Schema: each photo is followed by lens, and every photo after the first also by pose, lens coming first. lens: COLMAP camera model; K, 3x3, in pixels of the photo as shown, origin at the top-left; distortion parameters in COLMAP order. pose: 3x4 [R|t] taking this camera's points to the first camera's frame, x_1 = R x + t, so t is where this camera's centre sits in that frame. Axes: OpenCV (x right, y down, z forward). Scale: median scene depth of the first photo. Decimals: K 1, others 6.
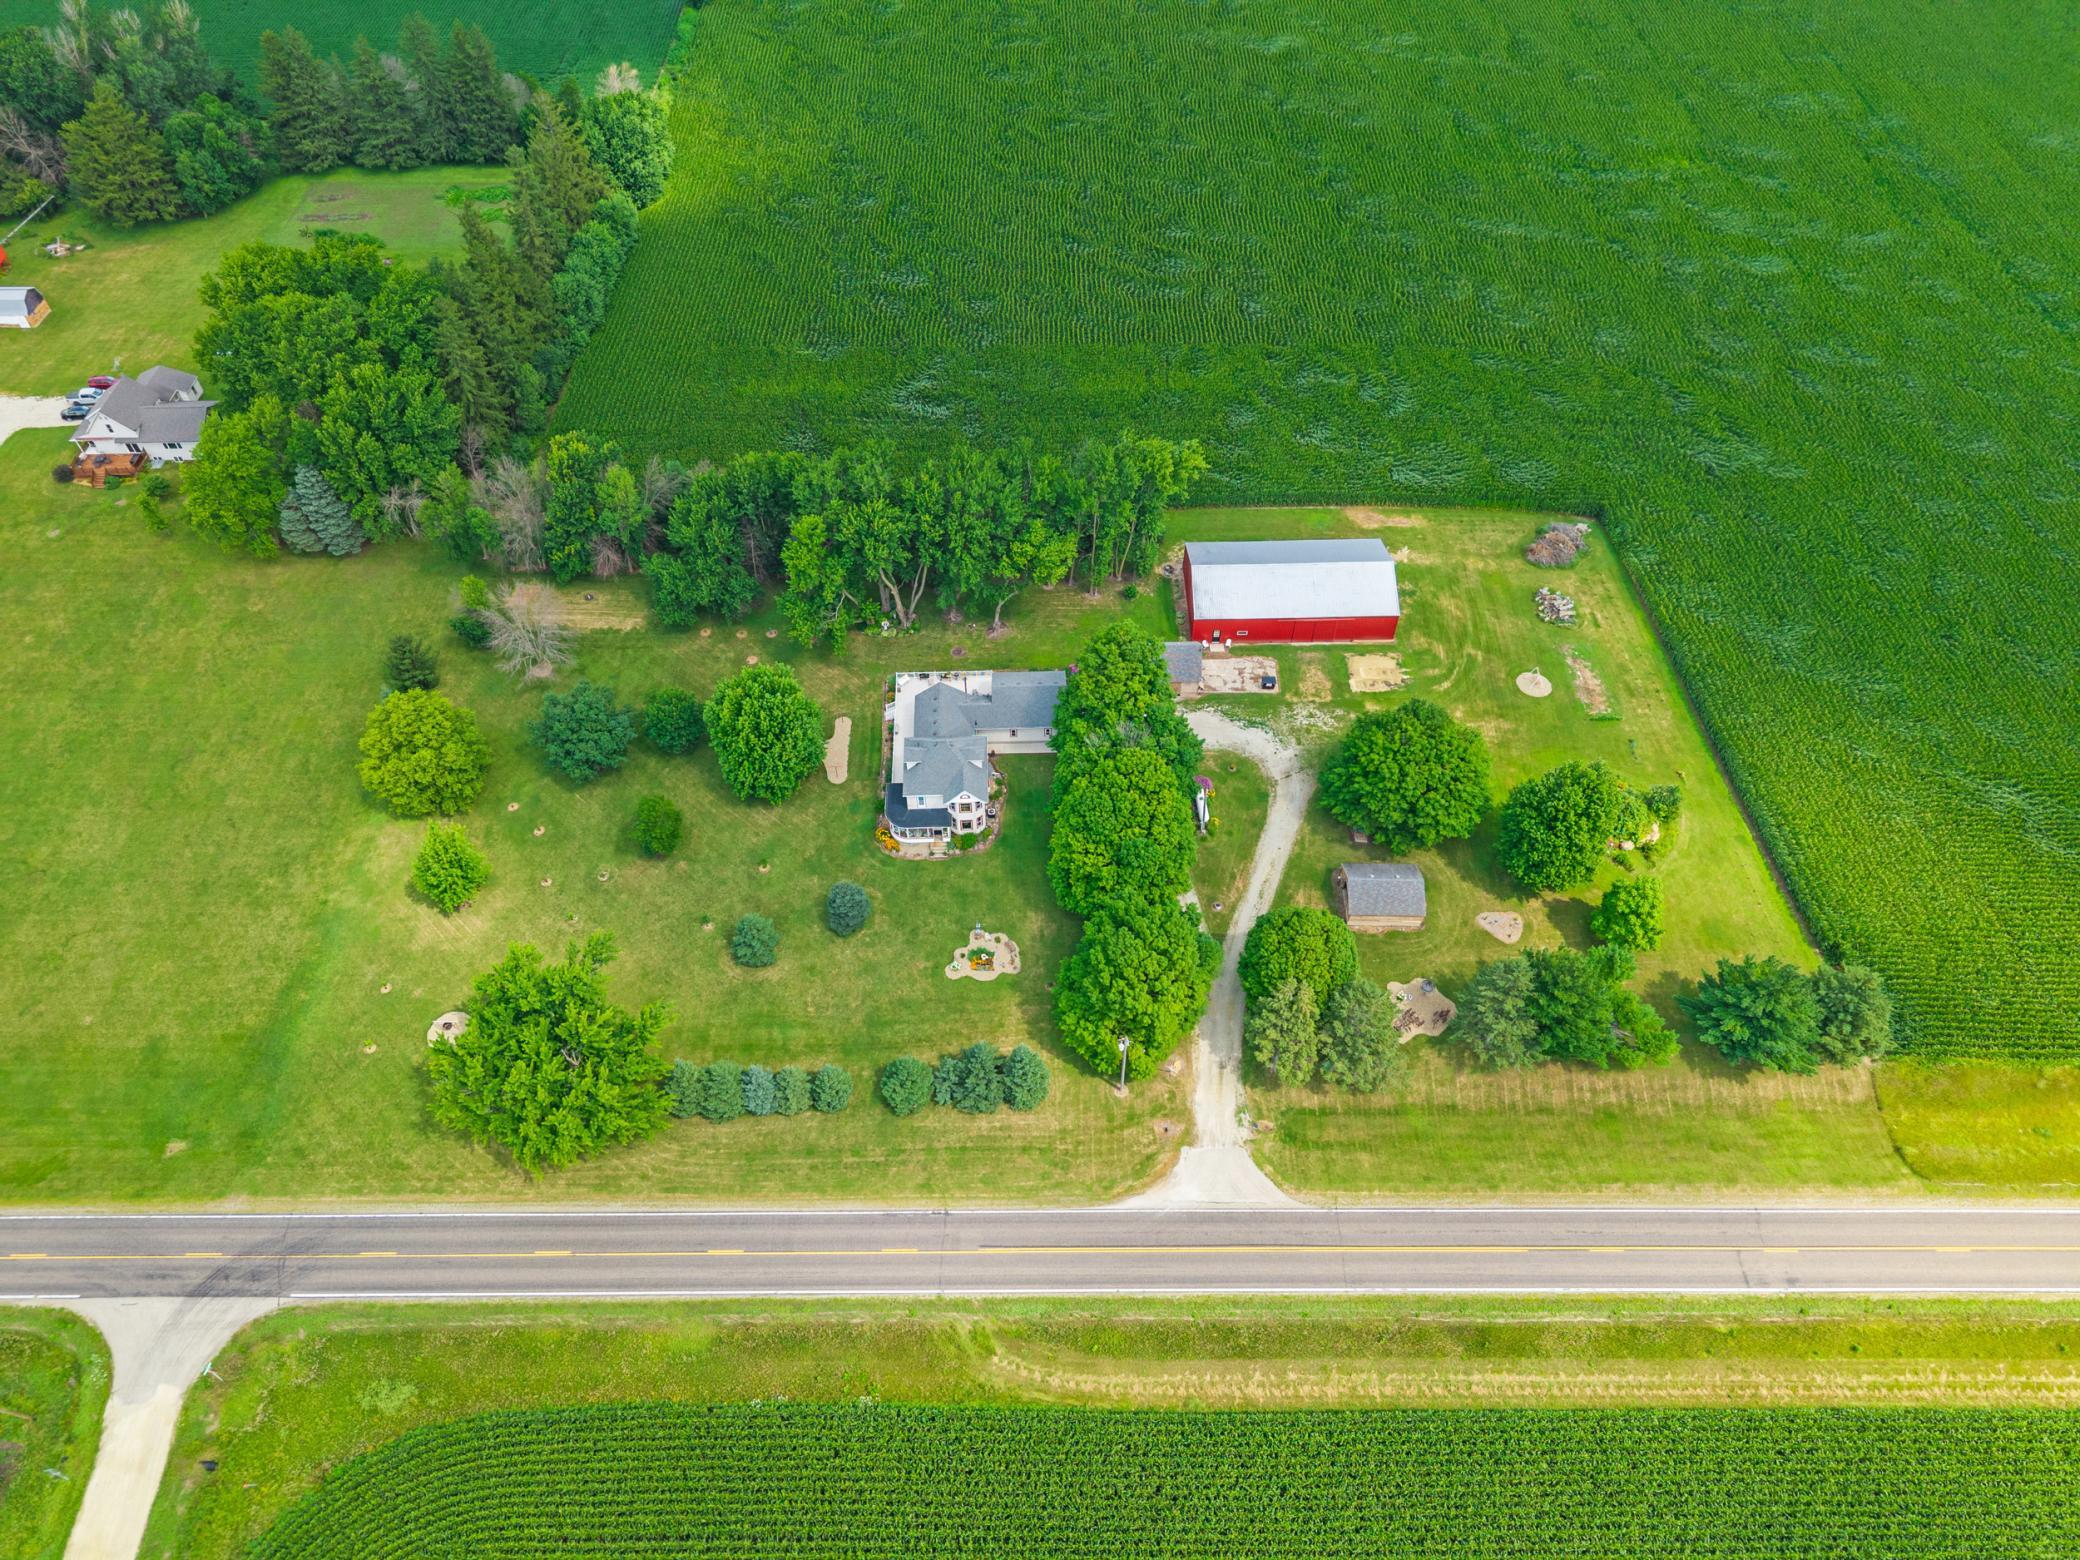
lens RADIAL K [[1401.2, 0, 1040.0], [0, 1401.2, 780.0], [0, 0, 1]] dist [0.000892, 0.003916]
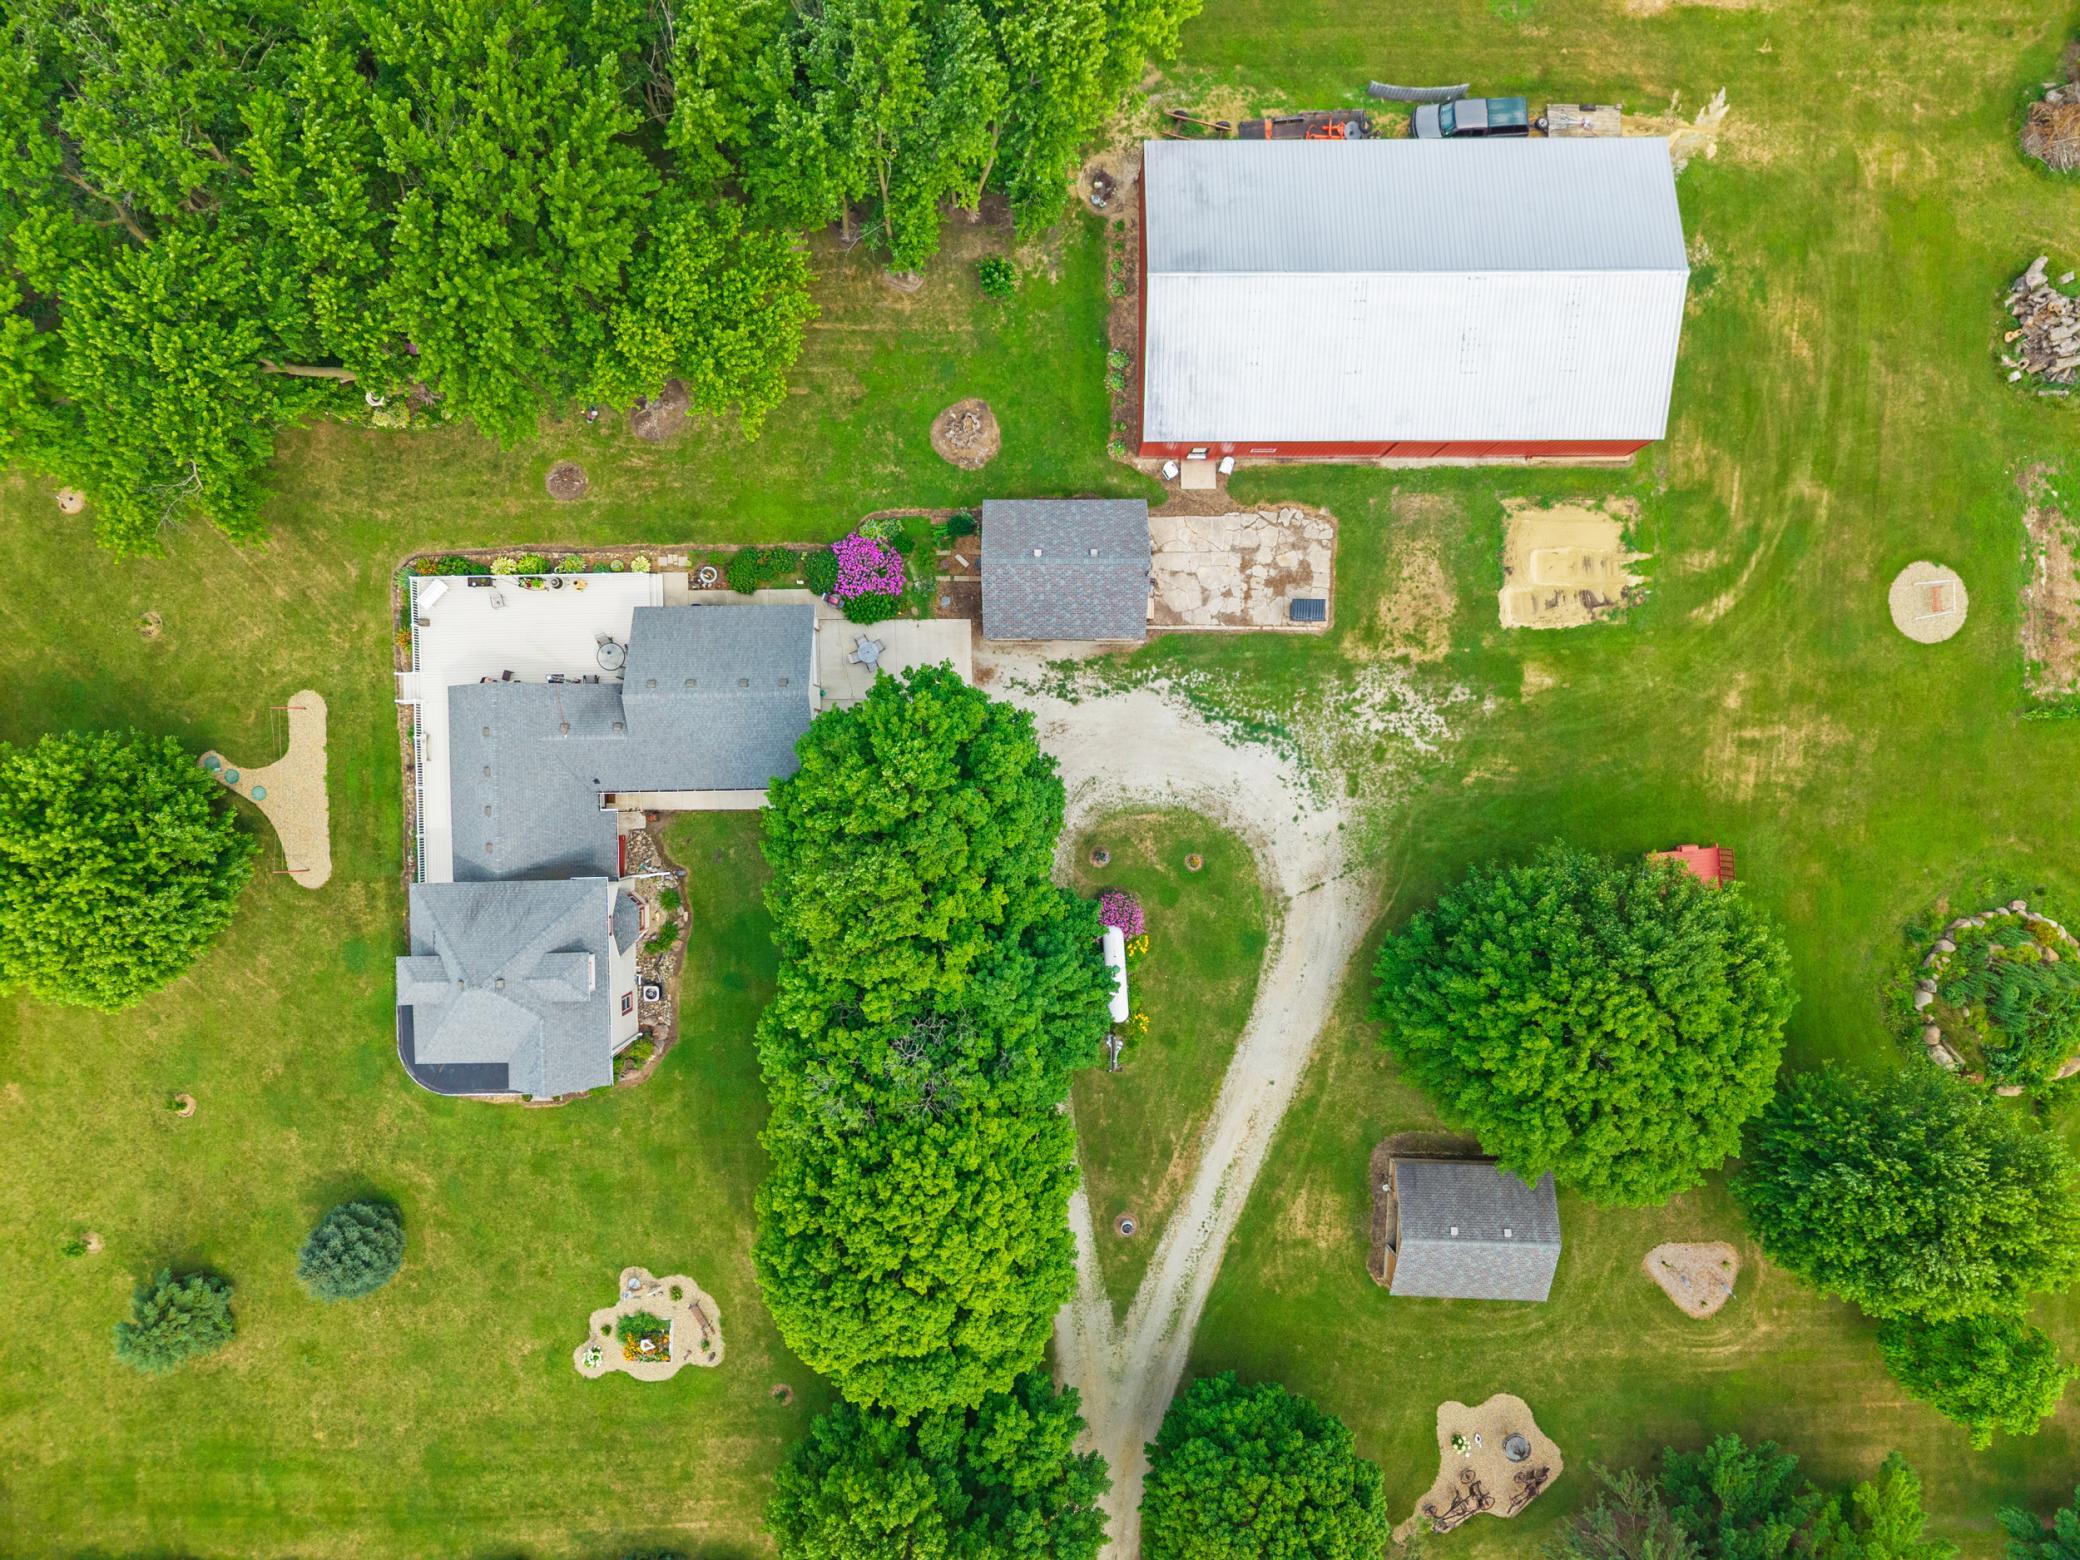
lens RADIAL K [[1401.2, 0, 1040.0], [0, 1401.2, 780.0], [0, 0, 1]] dist [0.000892, 0.003916]
pose [[0.999821, 0.013479, 0.013266, 0.089908], [-0.018878, 0.753087, 0.657650, -0.353235], [-0.001126, -0.657783, 0.753207, 0.749461]]
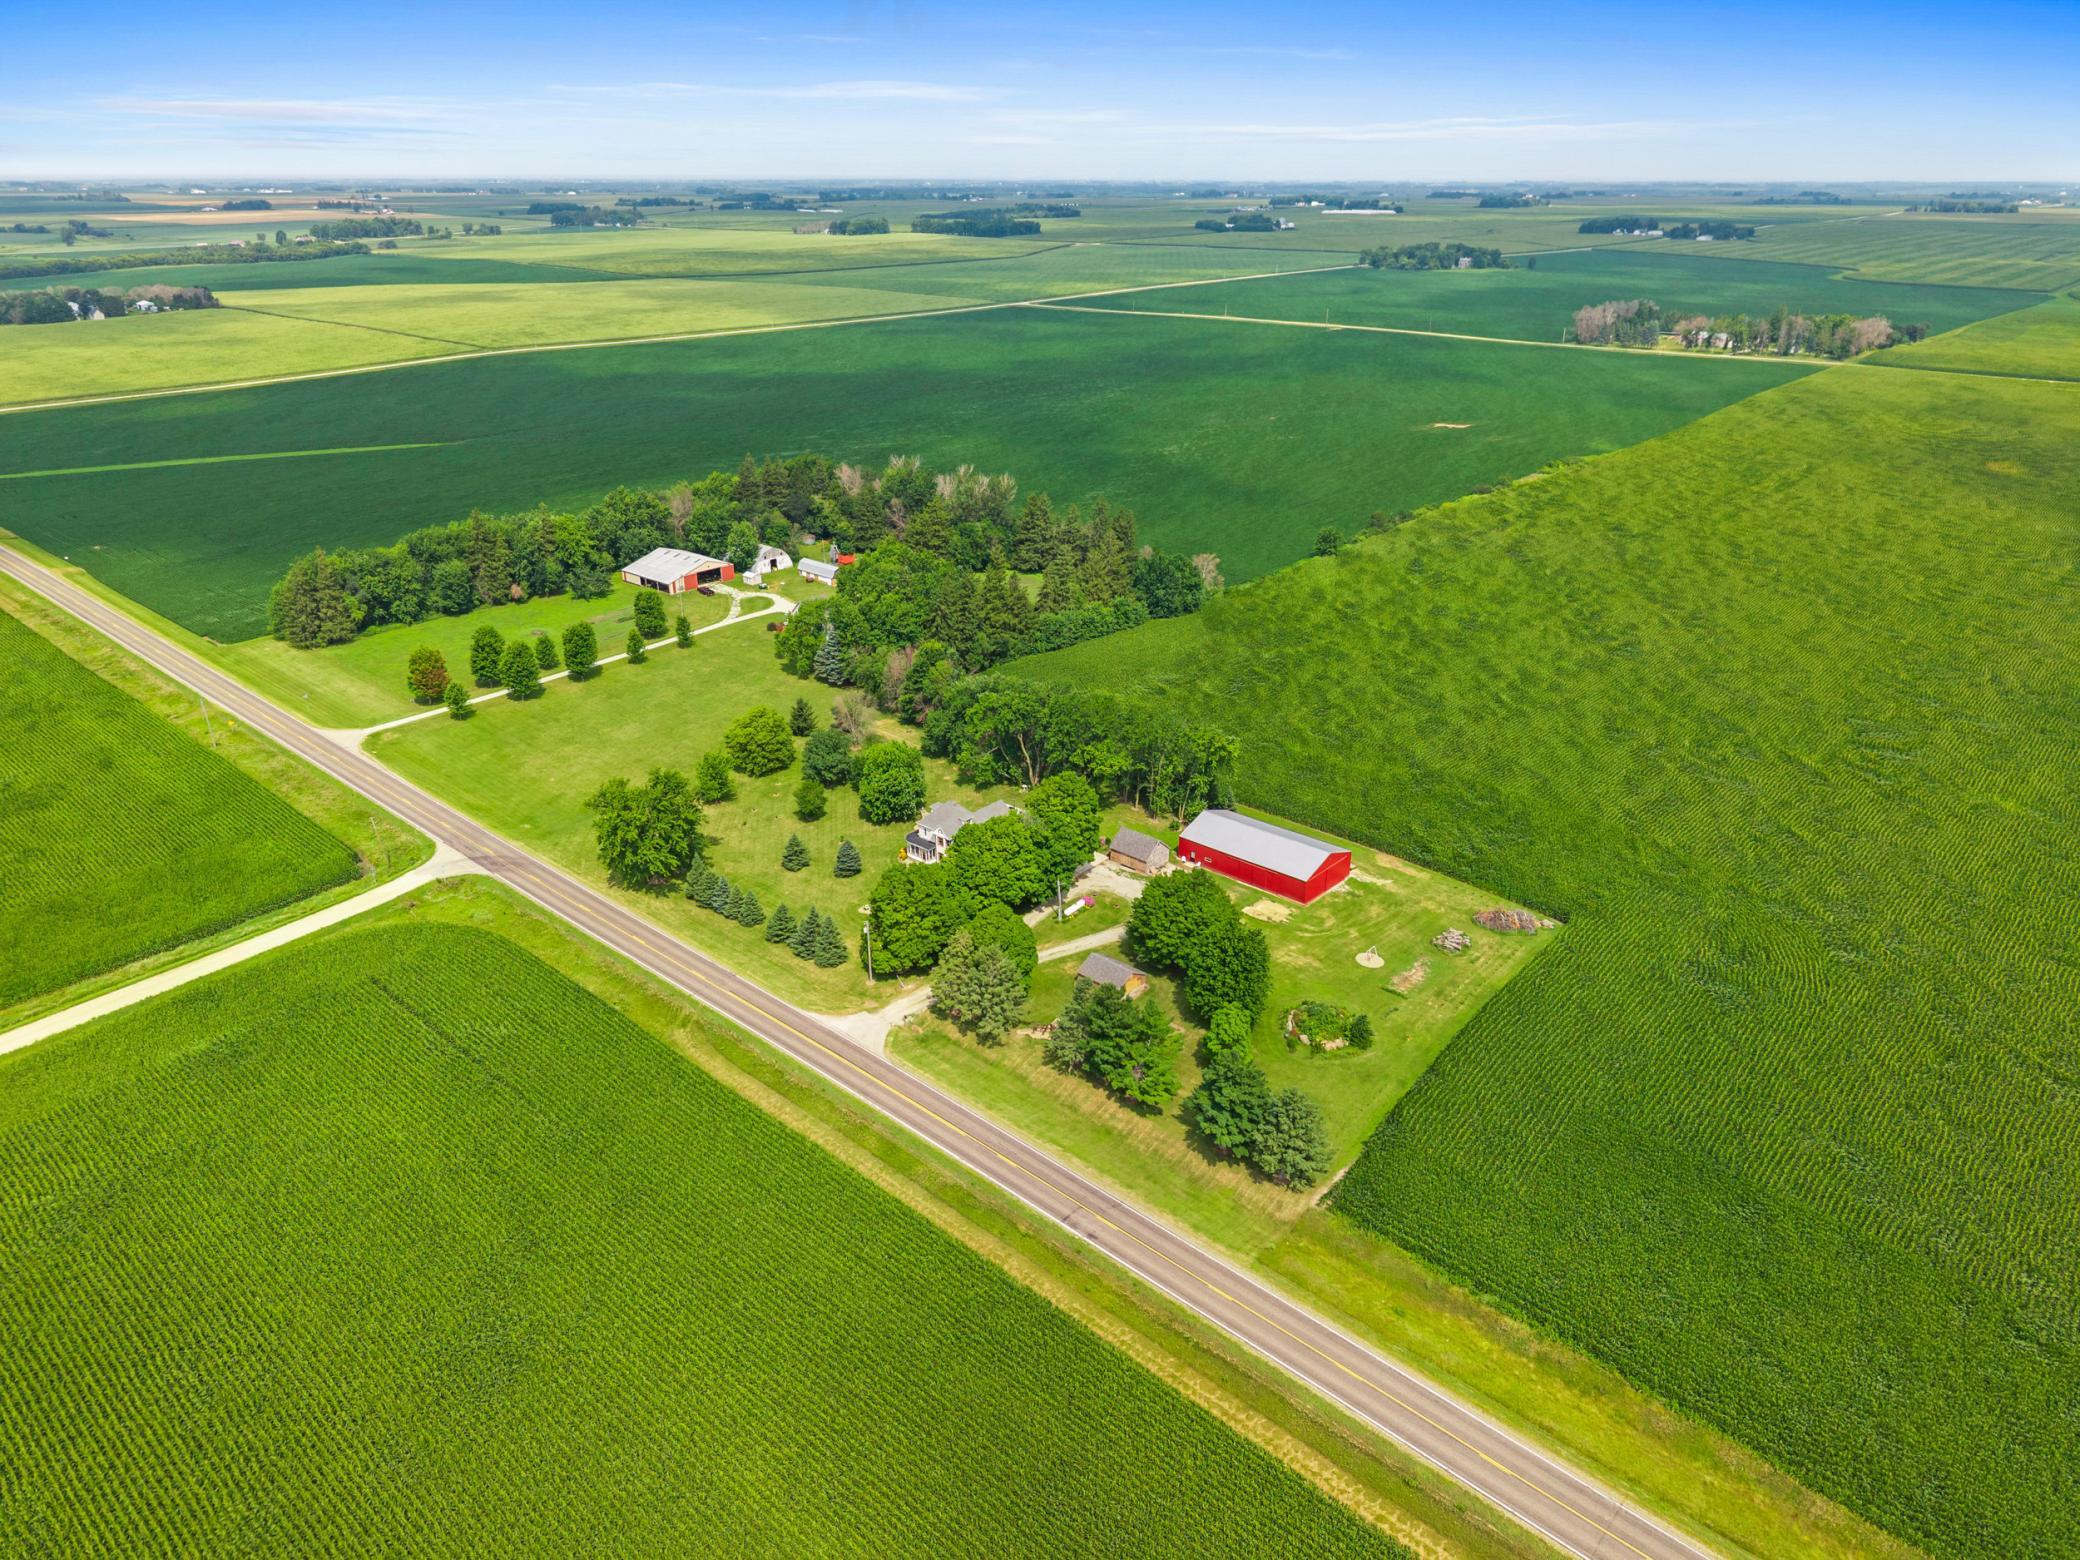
lens RADIAL K [[1393.7, 0, 1040.0], [0, 1393.7, 780.0], [0, 0, 1]] dist [0.021171, -0.018587]
pose [[0.740303, 0.271875, -0.614845, 0.994130], [-0.513569, 0.818887, -0.256263, 0.313347], [0.433817, 0.505478, 0.745852, -0.150956]]
